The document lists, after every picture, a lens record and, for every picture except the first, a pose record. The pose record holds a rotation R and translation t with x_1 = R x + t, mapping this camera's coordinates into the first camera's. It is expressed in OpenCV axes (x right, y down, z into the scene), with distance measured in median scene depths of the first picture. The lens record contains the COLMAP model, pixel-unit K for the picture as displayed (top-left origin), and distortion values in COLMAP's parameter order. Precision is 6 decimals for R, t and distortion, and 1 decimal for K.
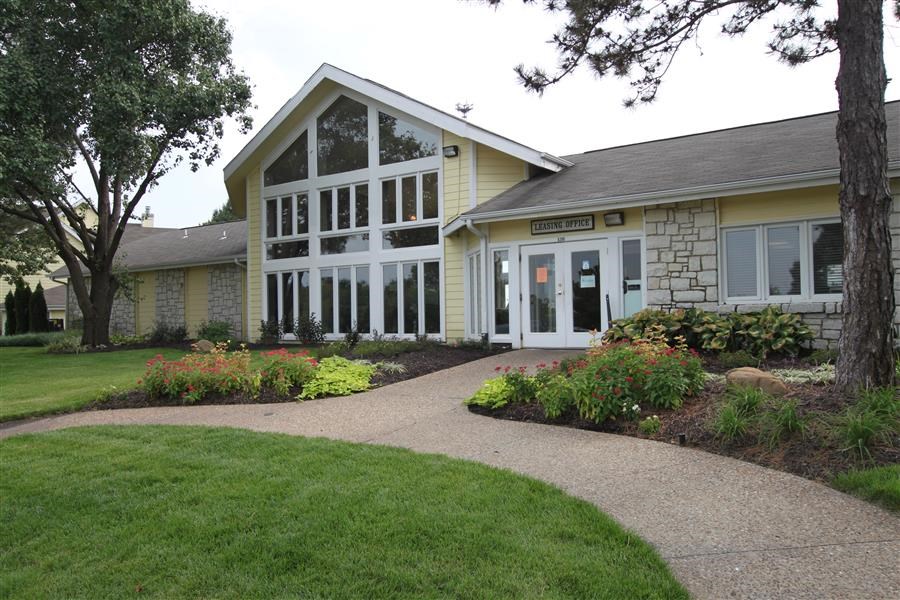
lens RADIAL K [[658.4, 0, 450.0], [0, 658.4, 300.0], [0, 0, 1]] dist [-0.000428, 0.012258]
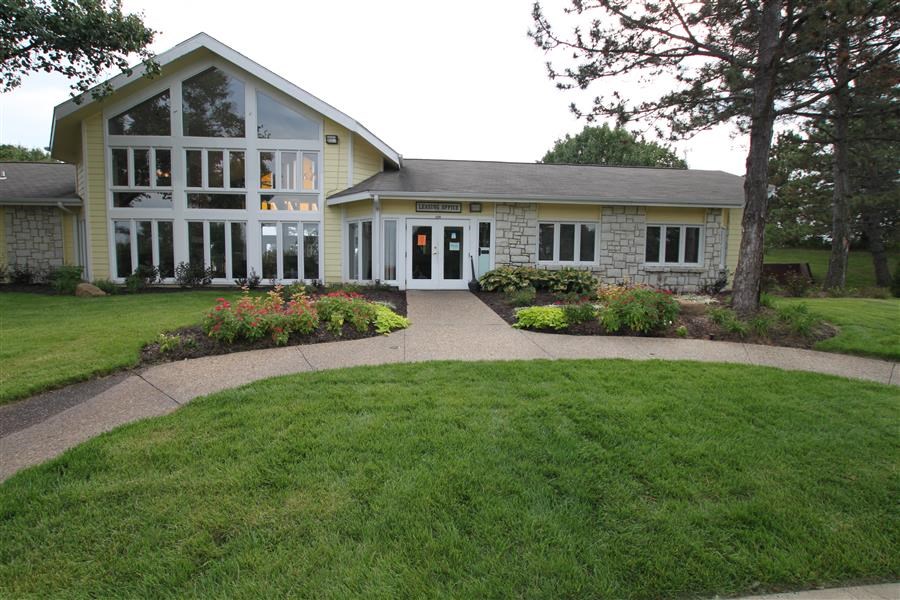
lens RADIAL K [[411.8, 0, 450.0], [0, 411.8, 300.0], [0, 0, 1]] dist [-0.019802, 0.000067]
pose [[0.786403, -0.020001, 0.617389, -0.334838], [-0.040266, 0.995690, 0.083546, 0.013801], [-0.616399, -0.090560, 0.782209, 0.201341]]
